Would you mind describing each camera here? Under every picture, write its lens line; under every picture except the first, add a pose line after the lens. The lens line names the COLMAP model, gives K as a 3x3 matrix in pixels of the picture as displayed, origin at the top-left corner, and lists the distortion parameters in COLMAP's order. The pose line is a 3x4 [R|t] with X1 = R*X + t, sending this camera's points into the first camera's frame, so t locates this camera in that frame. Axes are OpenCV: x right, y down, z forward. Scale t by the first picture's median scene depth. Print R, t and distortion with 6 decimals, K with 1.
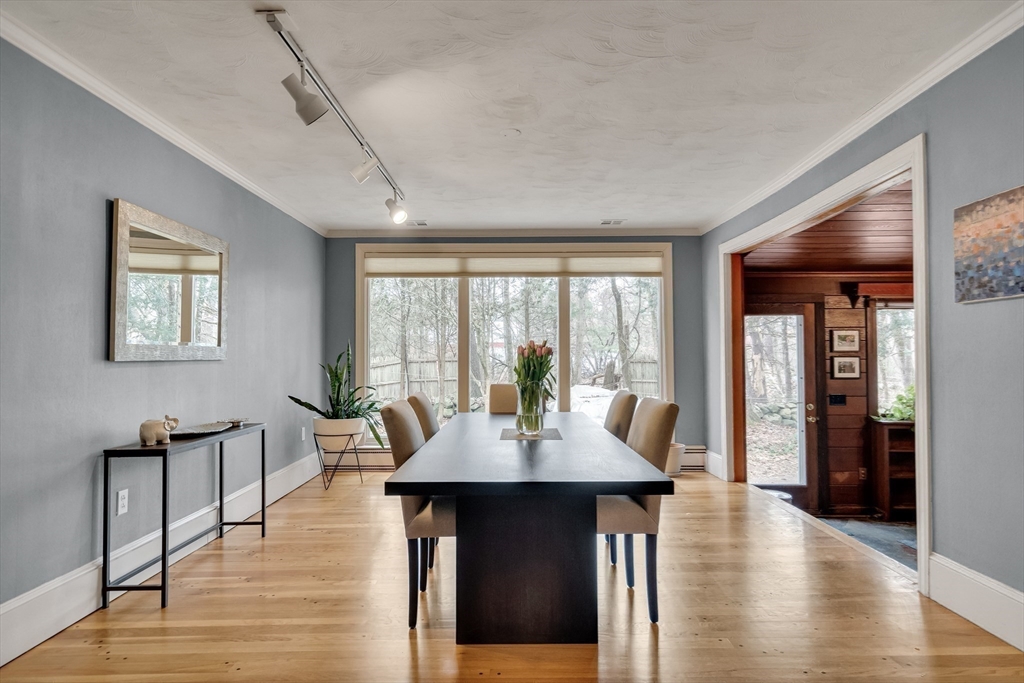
lens RADIAL K [[577.1, 0, 512.0], [0, 577.1, 341.5], [0, 0, 1]] dist [0.002101, -0.000329]
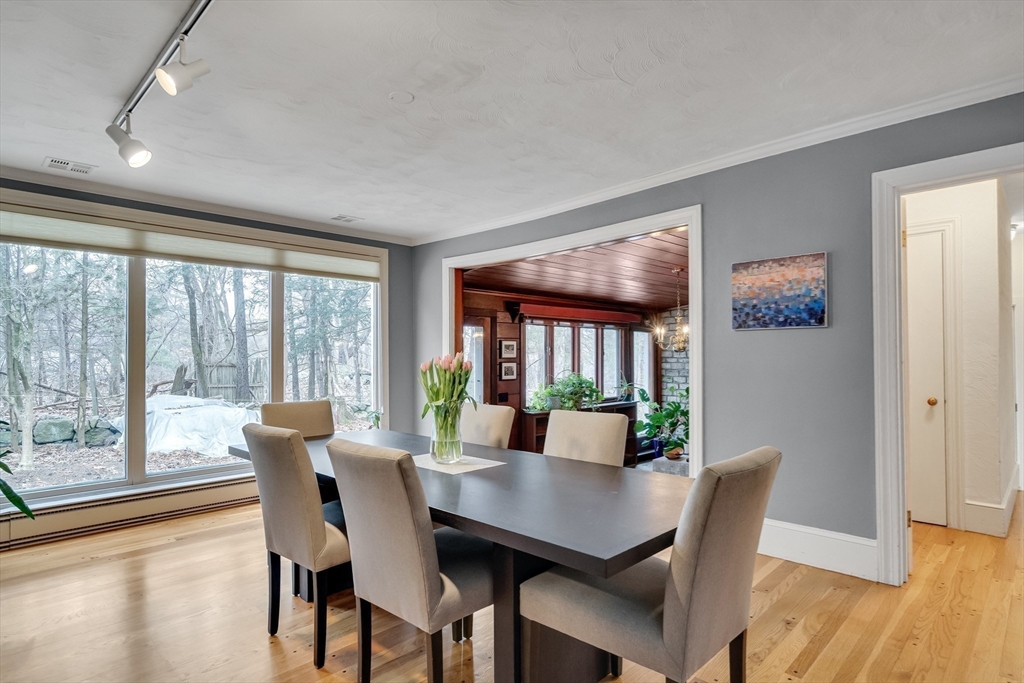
lens RADIAL K [[544.4, 0, 511.0], [0, 544.4, 356.9], [0, 0, 1]] dist [0.003166, 0.000252]
pose [[0.699295, -0.002015, 0.714830, -0.247178], [-0.015591, 0.999715, 0.018069, -0.006178], [-0.714663, -0.023781, 0.699065, 0.188722]]
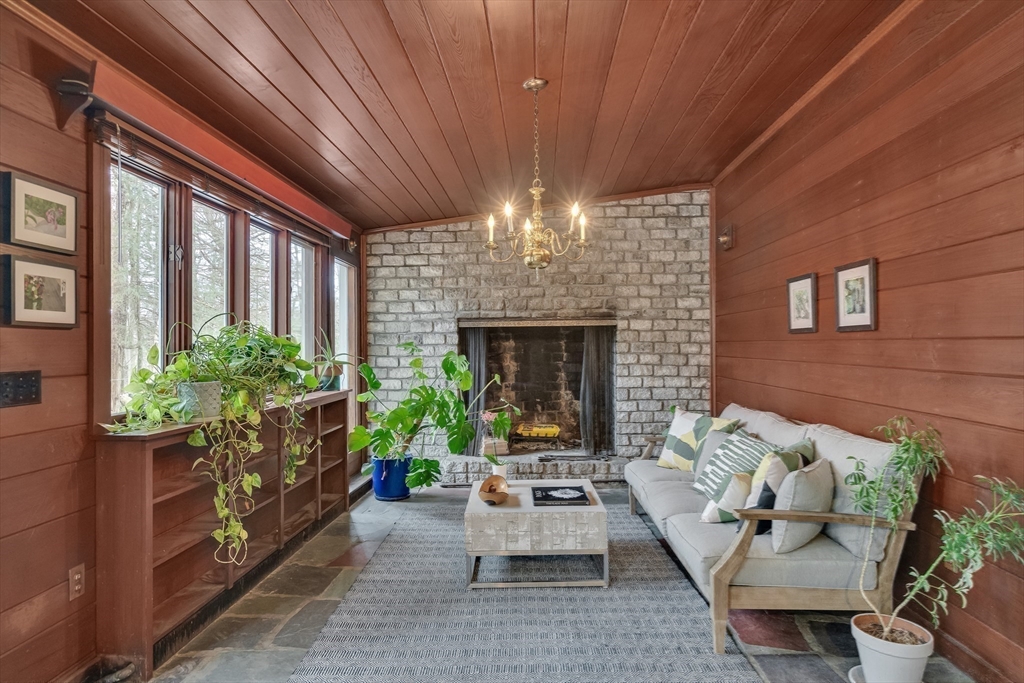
lens RADIAL K [[577.1, 0, 512.0], [0, 577.1, 341.5], [0, 0, 1]] dist [0.002101, -0.000329]
pose [[0.047274, 0.010781, 0.998824, 0.246556], [-0.021168, 0.999728, -0.009789, 0.071309], [-0.998658, -0.020680, 0.047489, 0.705487]]
